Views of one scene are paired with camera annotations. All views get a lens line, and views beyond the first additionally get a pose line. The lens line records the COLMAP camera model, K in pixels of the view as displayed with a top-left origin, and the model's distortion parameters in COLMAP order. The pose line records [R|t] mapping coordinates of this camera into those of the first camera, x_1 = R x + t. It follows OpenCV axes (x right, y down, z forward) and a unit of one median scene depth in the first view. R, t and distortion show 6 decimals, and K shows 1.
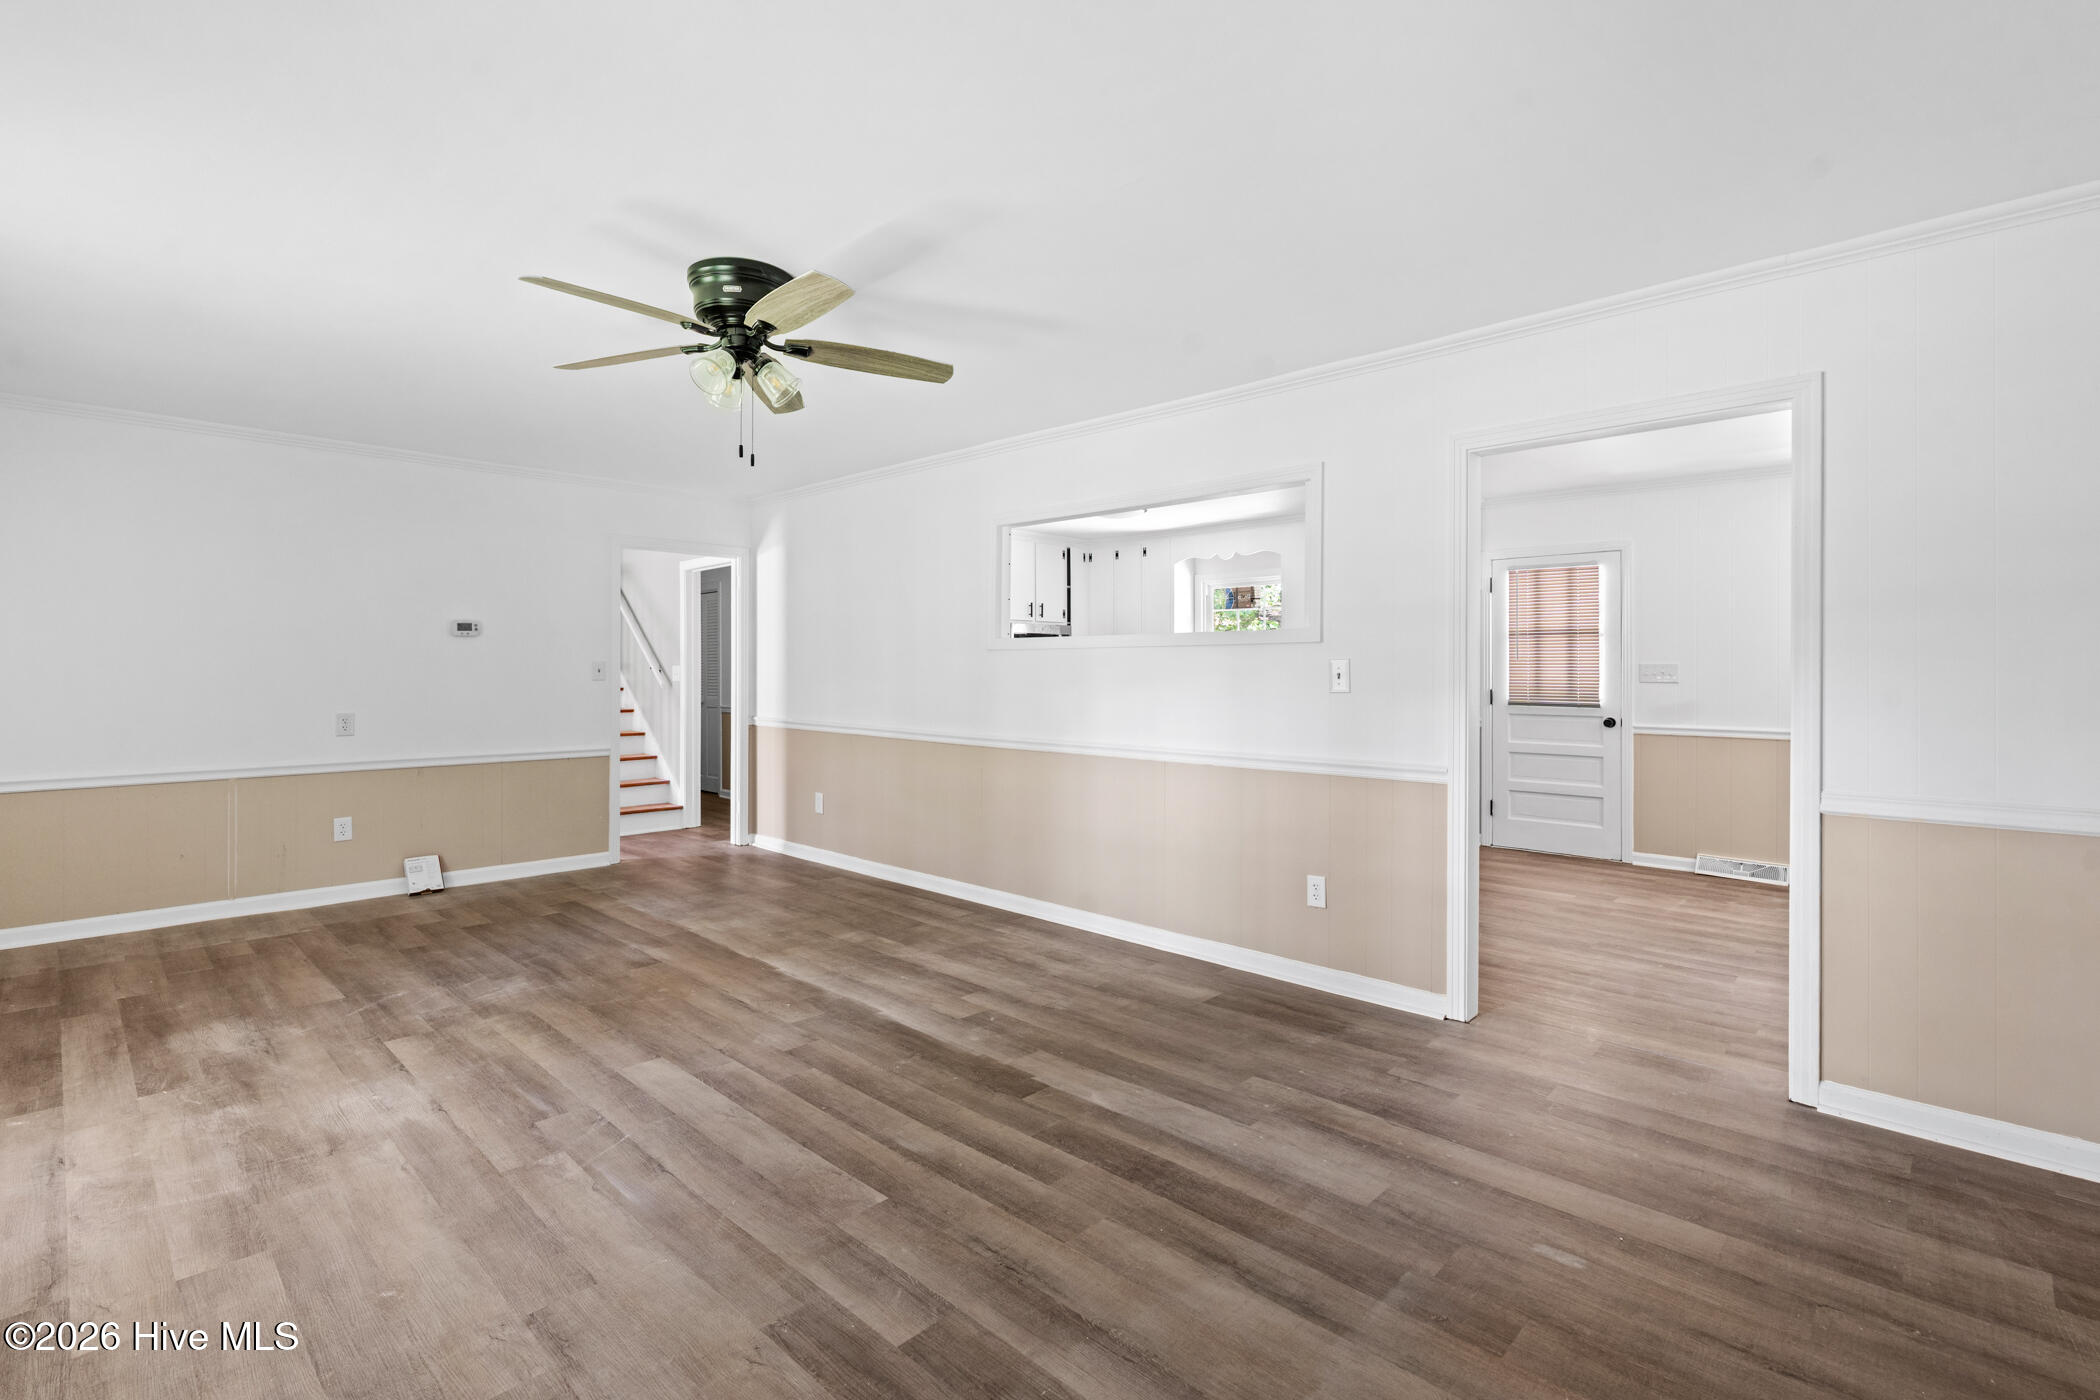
lens RADIAL K [[964.5, 0, 1064.2], [0, 964.5, 672.0], [0, 0, 1]] dist [-0.010827, 0.004148]
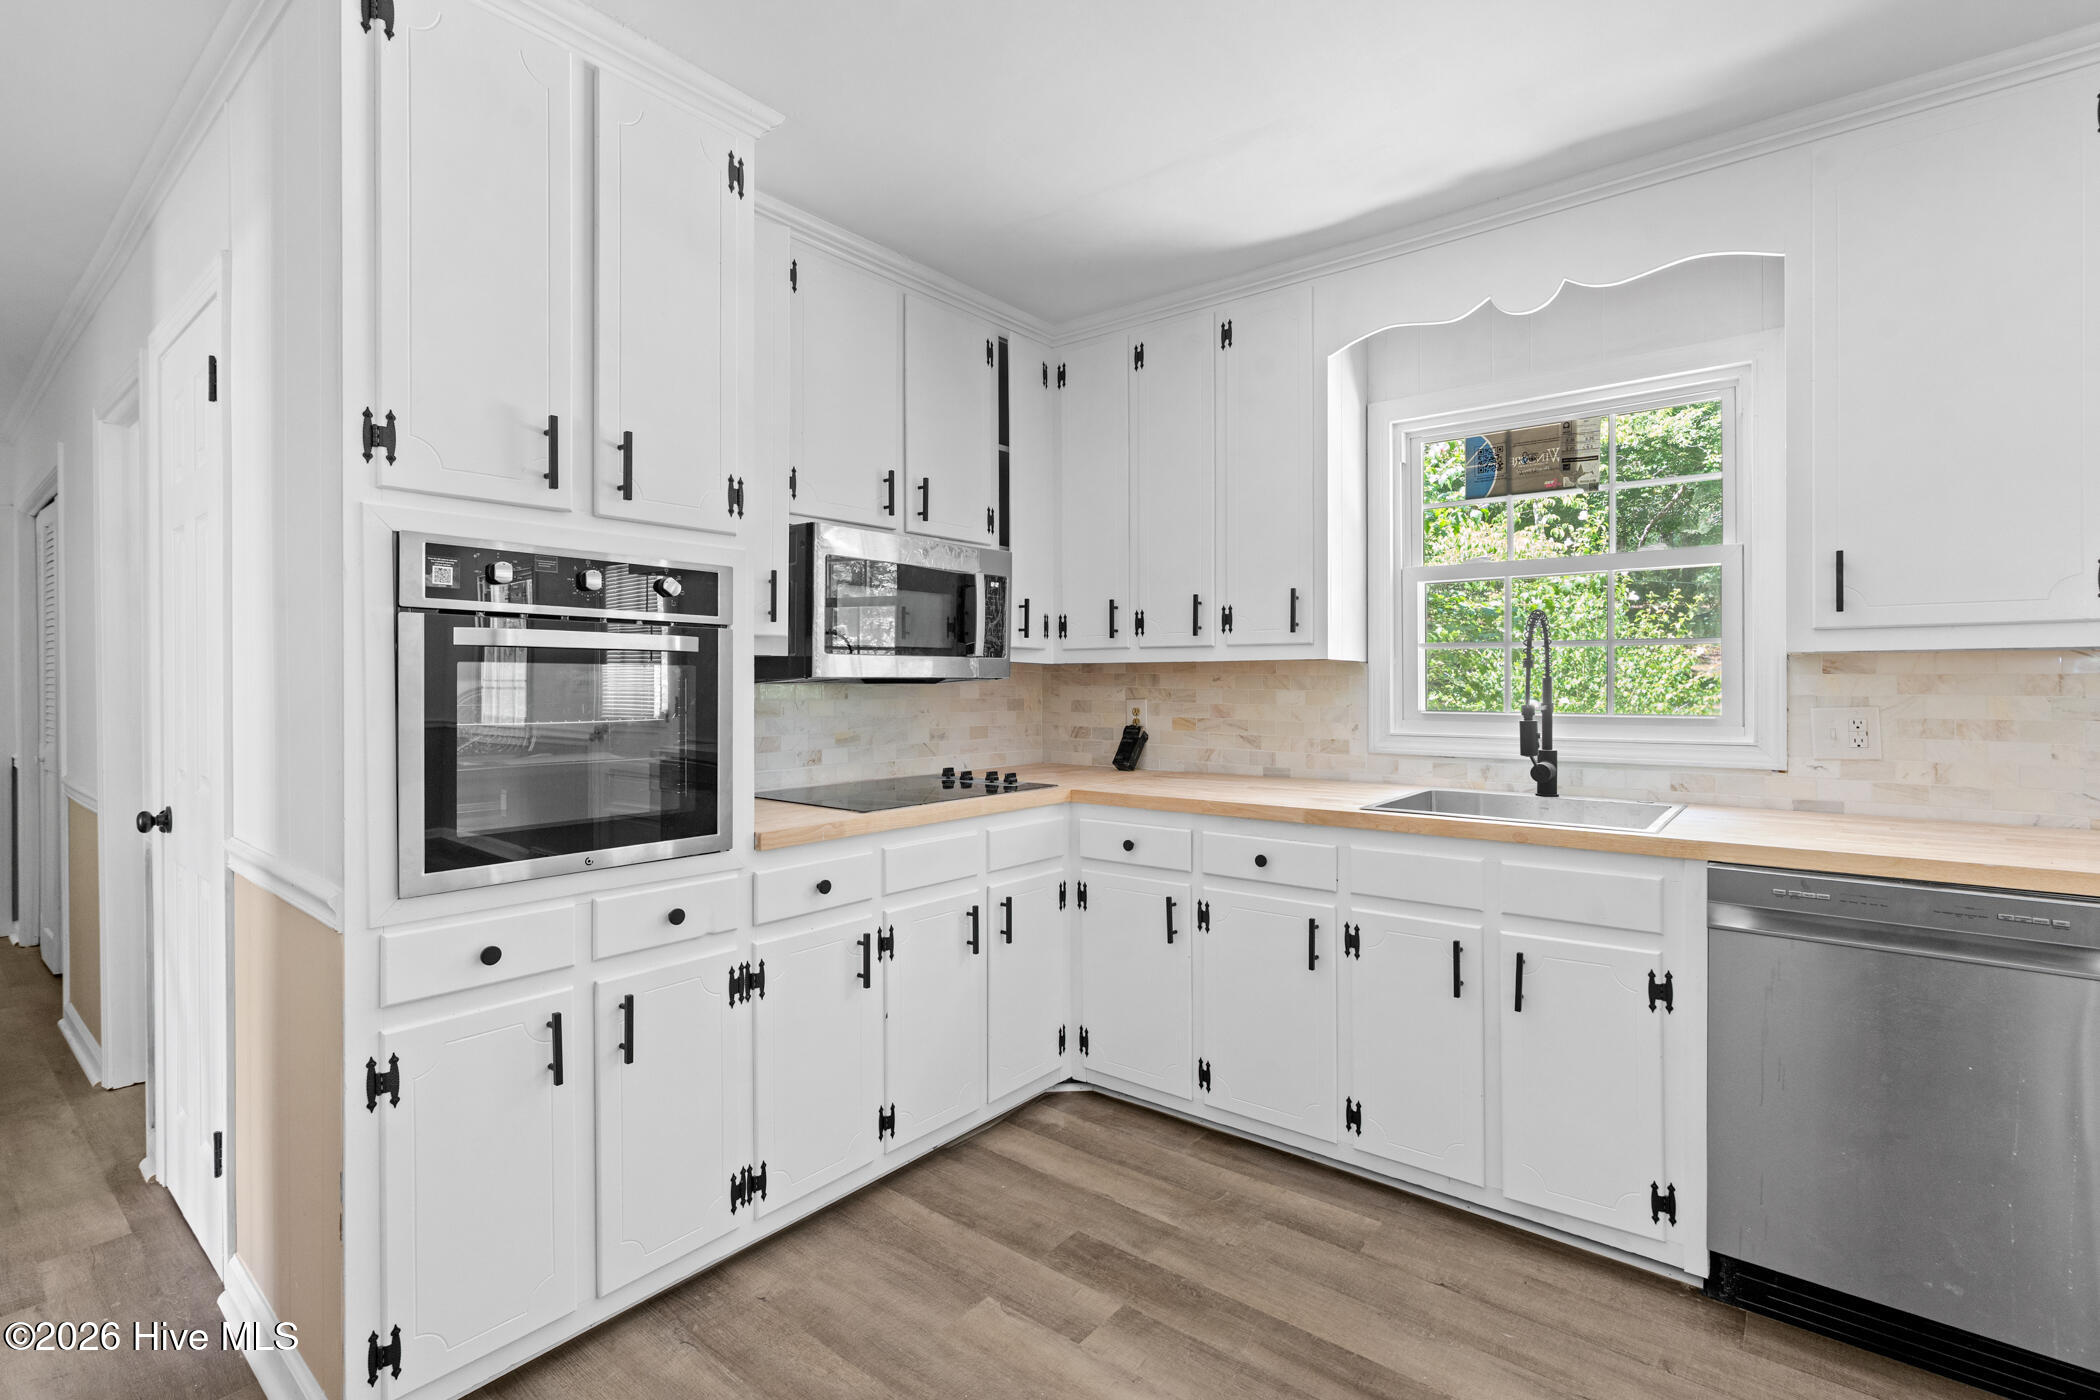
lens RADIAL K [[960.9, 0, 1061.4], [0, 960.9, 687.2], [0, 0, 1]] dist [-0.006377, 0.001327]
pose [[0.996739, -0.002715, 0.080647, -0.007090], [0.002357, 0.999987, 0.004529, -0.001533], [-0.080659, -0.004324, 0.996732, 1.620943]]
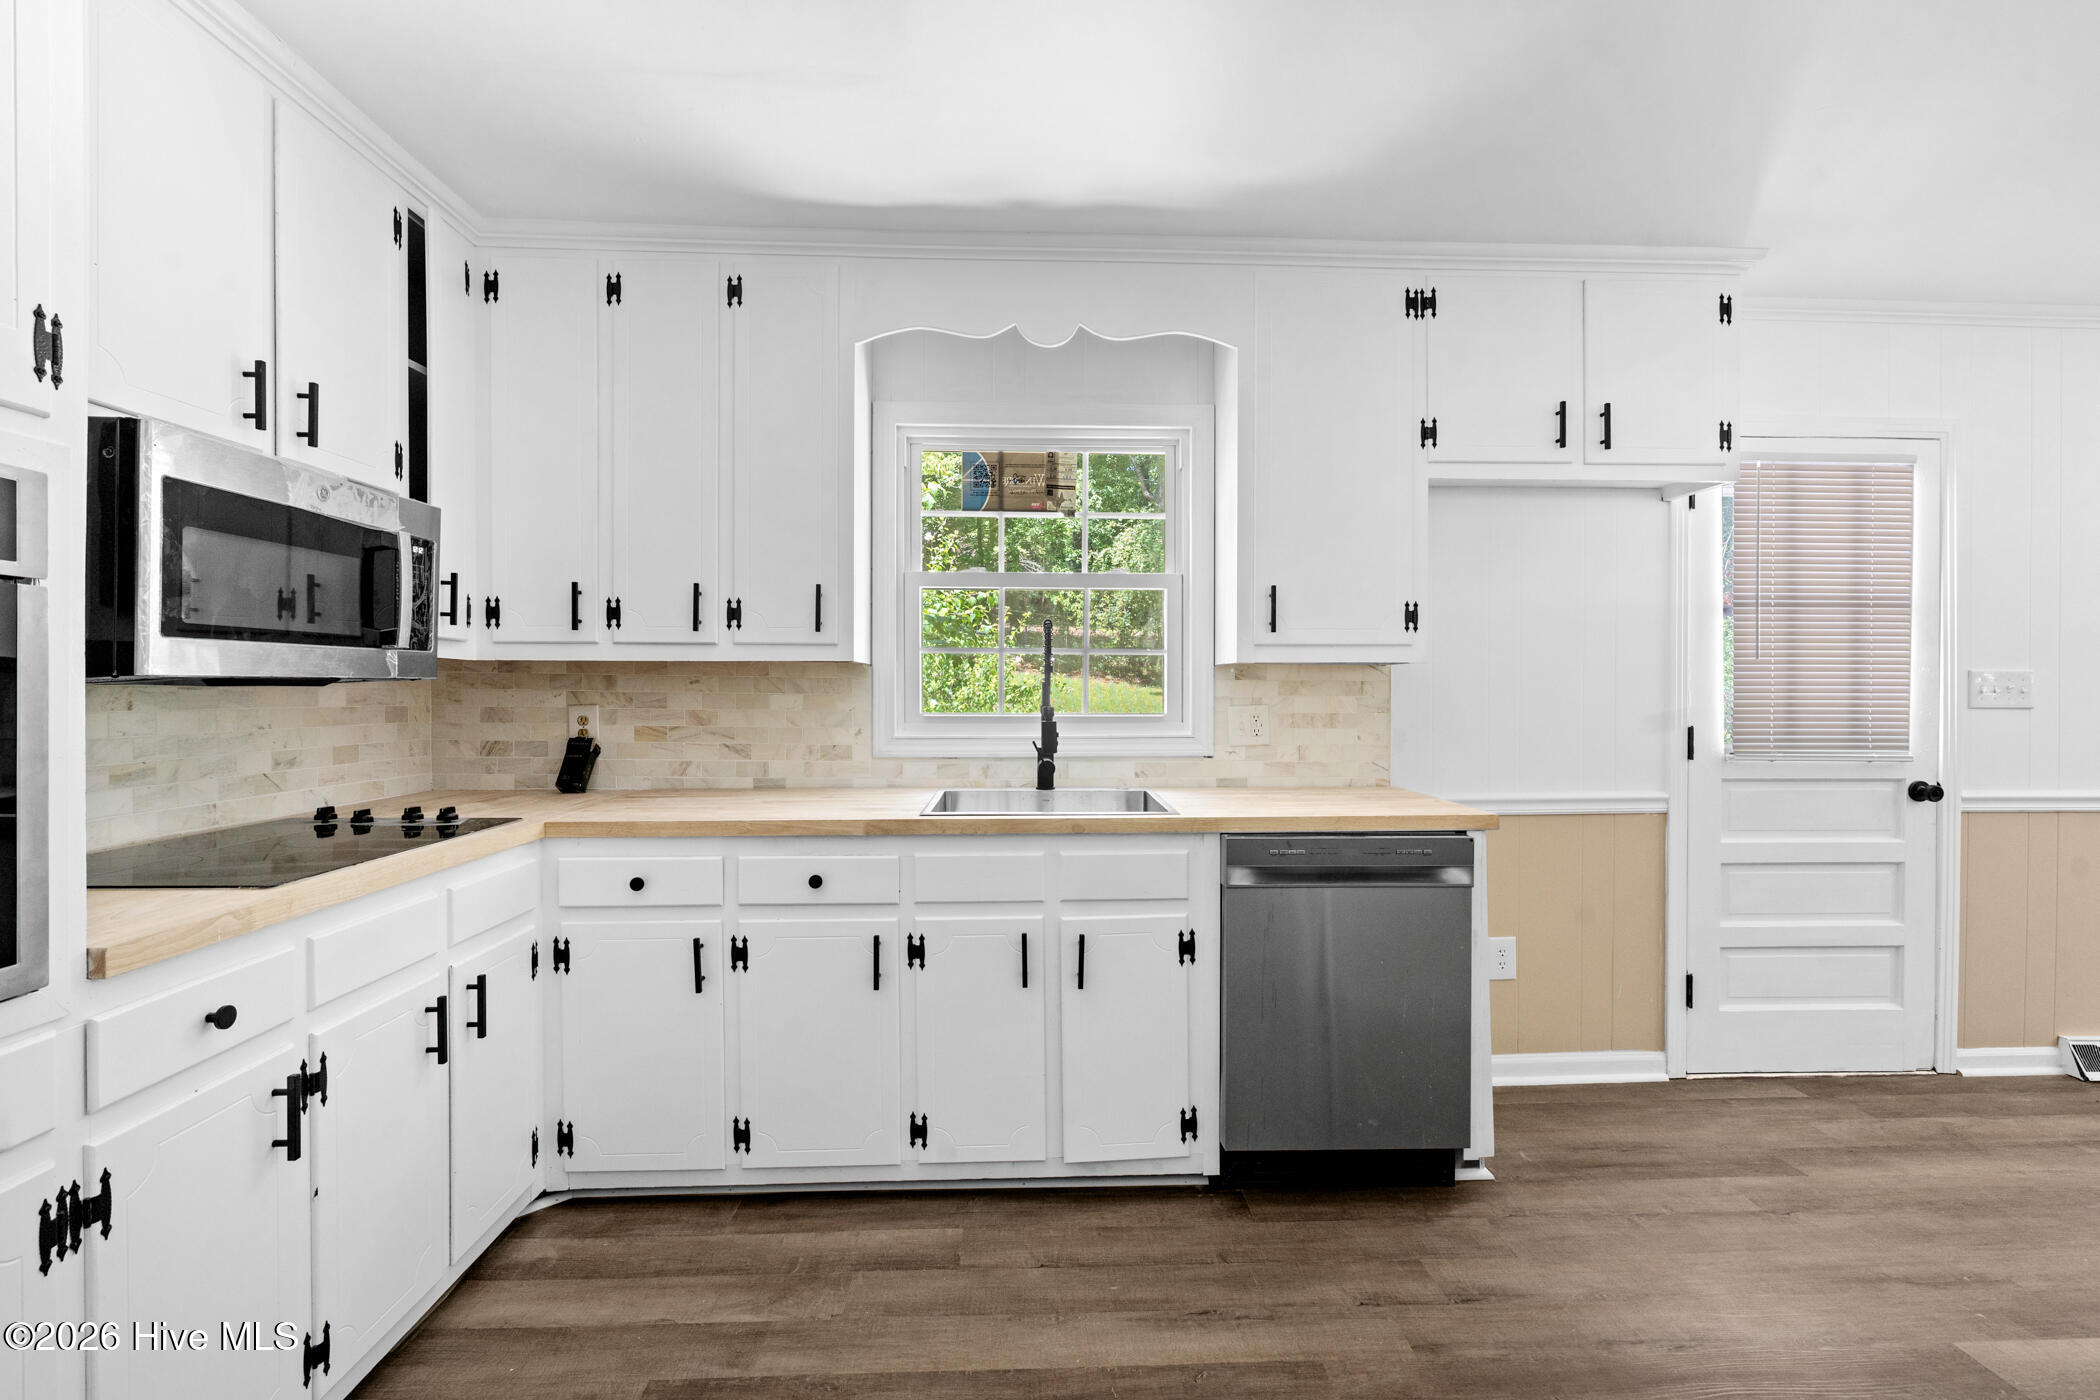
lens RADIAL K [[954.3, 0, 1060.4], [0, 954.3, 694.5], [0, 0, 1]] dist [-0.013818, 0.005875]
pose [[0.699829, -0.007014, 0.714276, -0.143960], [-0.000435, 0.999947, 0.010245, -0.002102], [-0.714310, -0.007480, 0.699790, 1.751269]]
